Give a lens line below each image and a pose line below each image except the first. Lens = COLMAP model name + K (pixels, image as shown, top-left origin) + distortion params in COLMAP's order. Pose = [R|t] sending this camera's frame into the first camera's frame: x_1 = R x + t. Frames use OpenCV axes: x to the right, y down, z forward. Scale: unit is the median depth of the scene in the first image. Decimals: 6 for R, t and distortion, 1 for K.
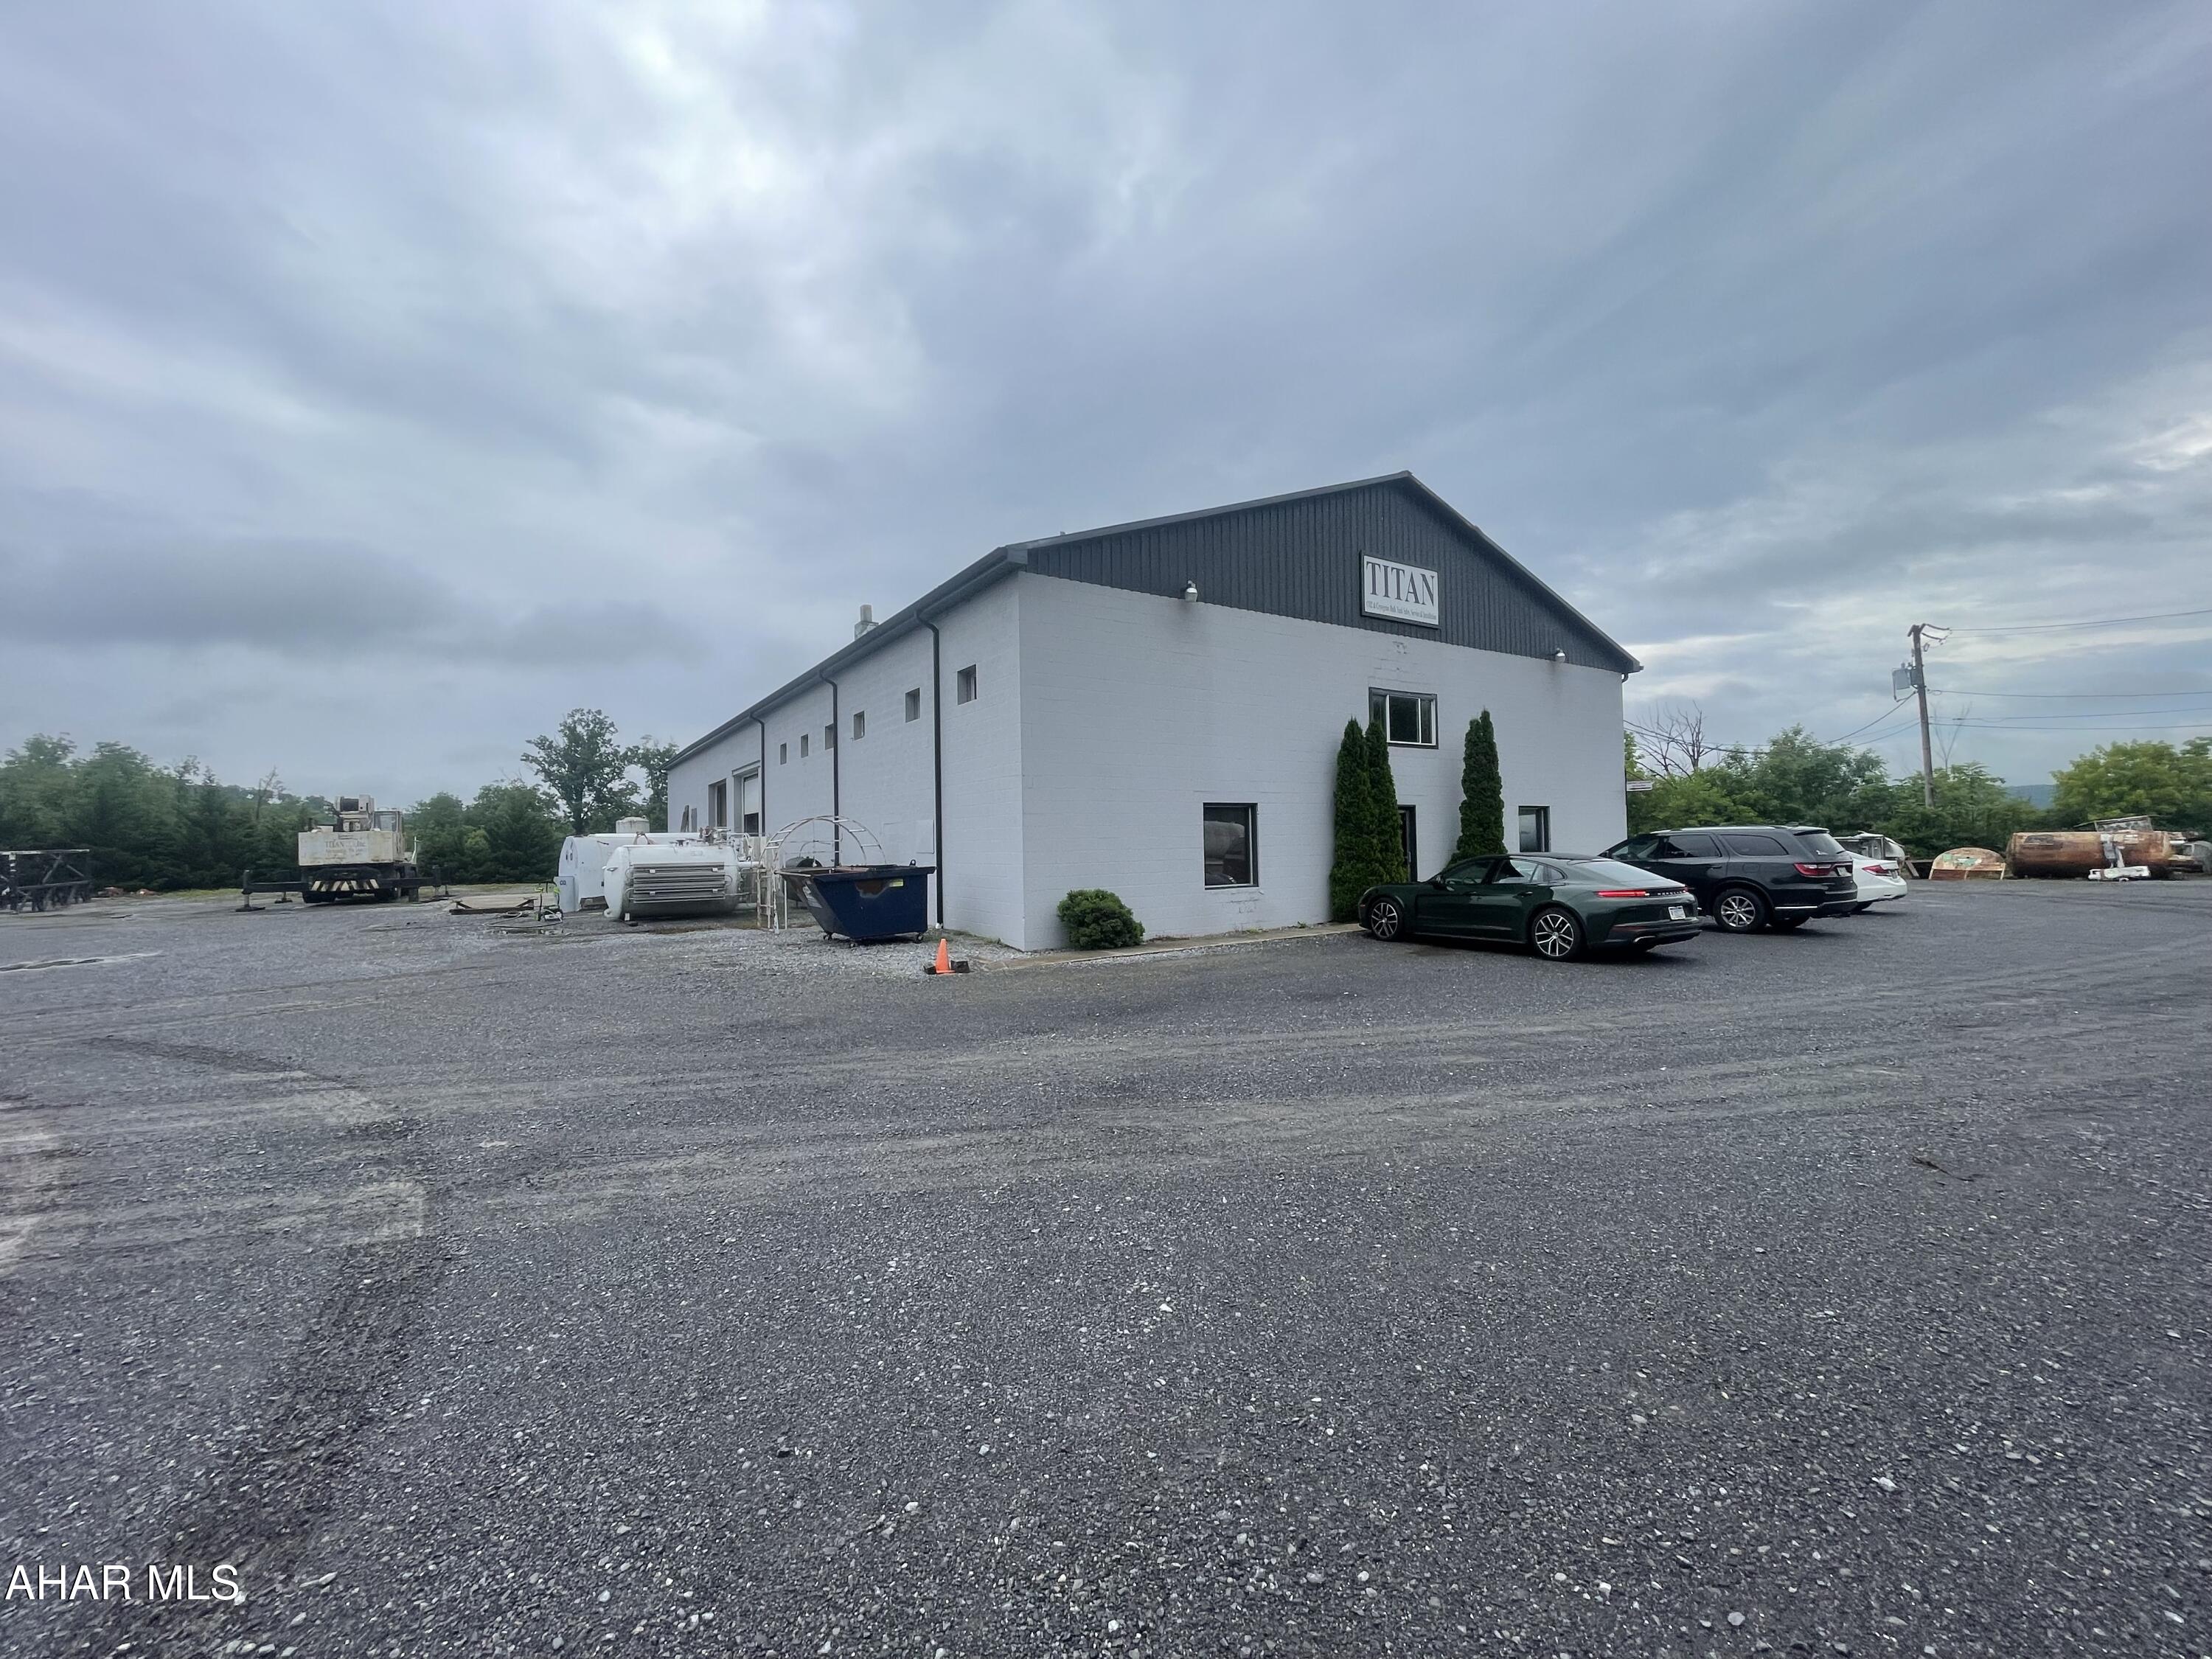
lens RADIAL K [[894.7, 0, 1091.2], [0, 894.7, 819.2], [0, 0, 1]] dist [-0.001351, -0.001036]
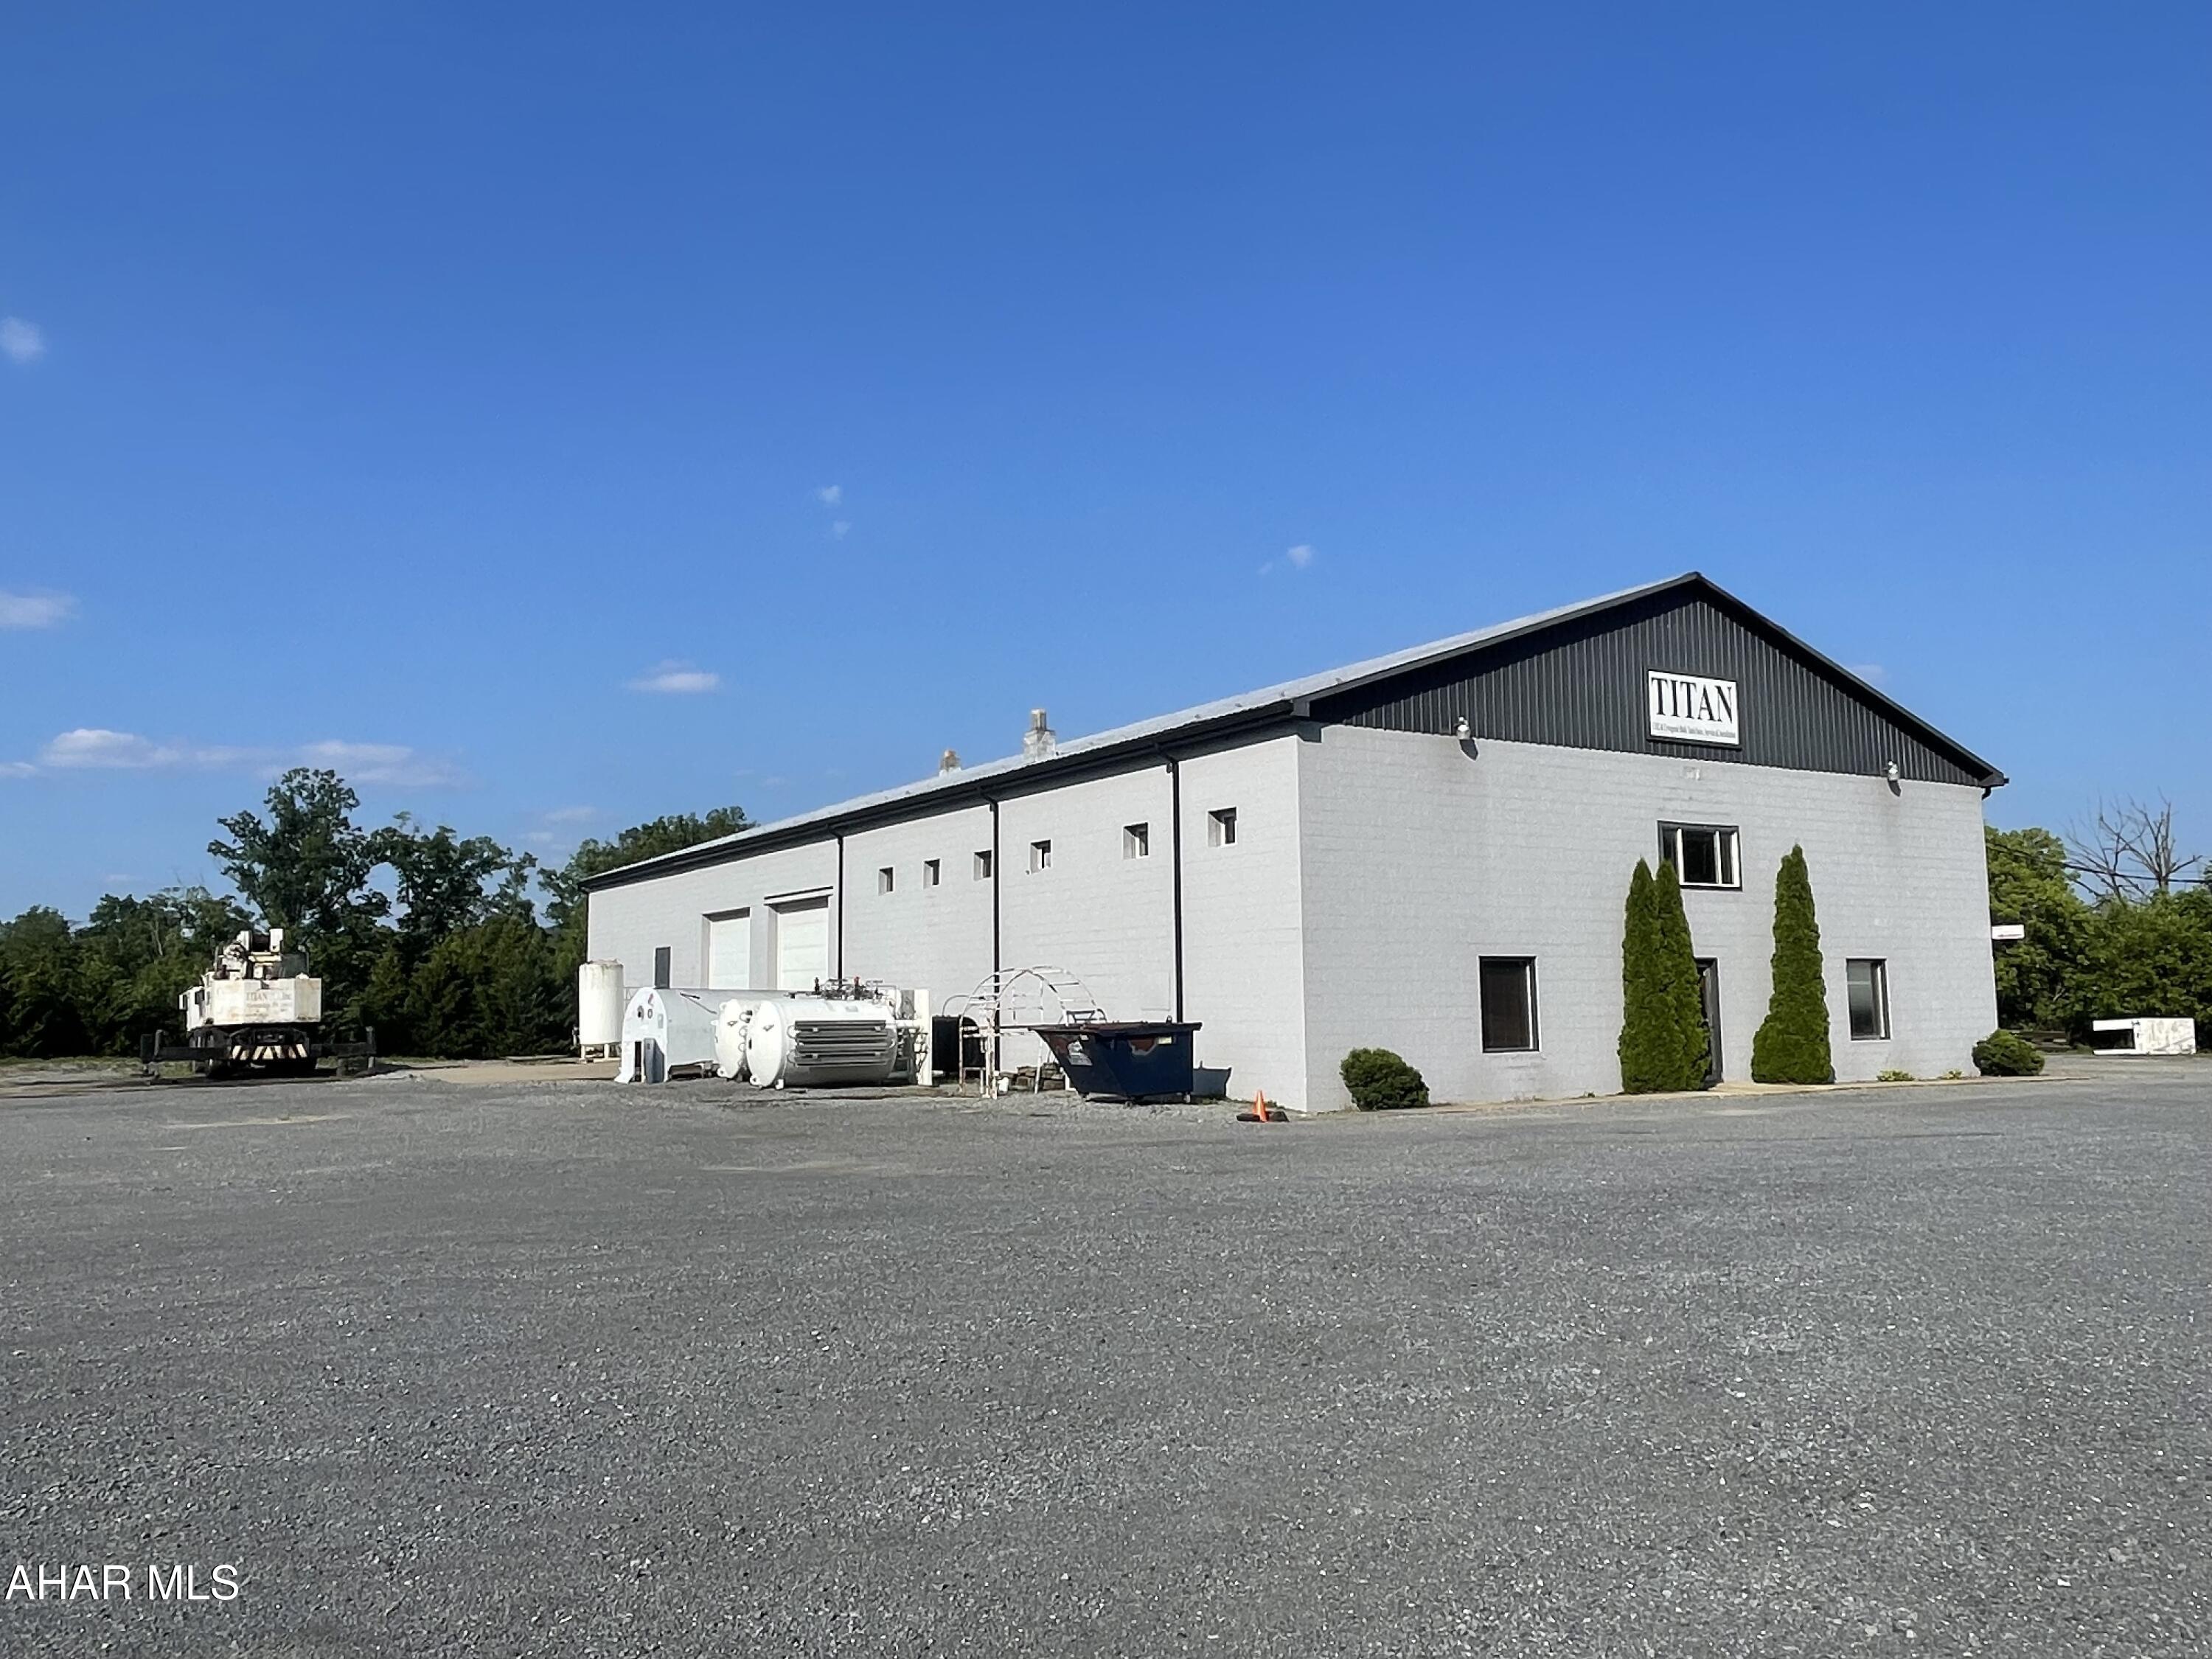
lens RADIAL K [[1679.6, 0, 1076.4], [0, 1679.6, 798.3], [0, 0, 1]] dist [0.027023, -0.034636]
pose [[0.999670, 0.003511, -0.025448, -0.201045], [-0.005875, 0.995607, -0.093450, -0.012899], [0.025008, 0.093568, 0.995299, -0.609156]]
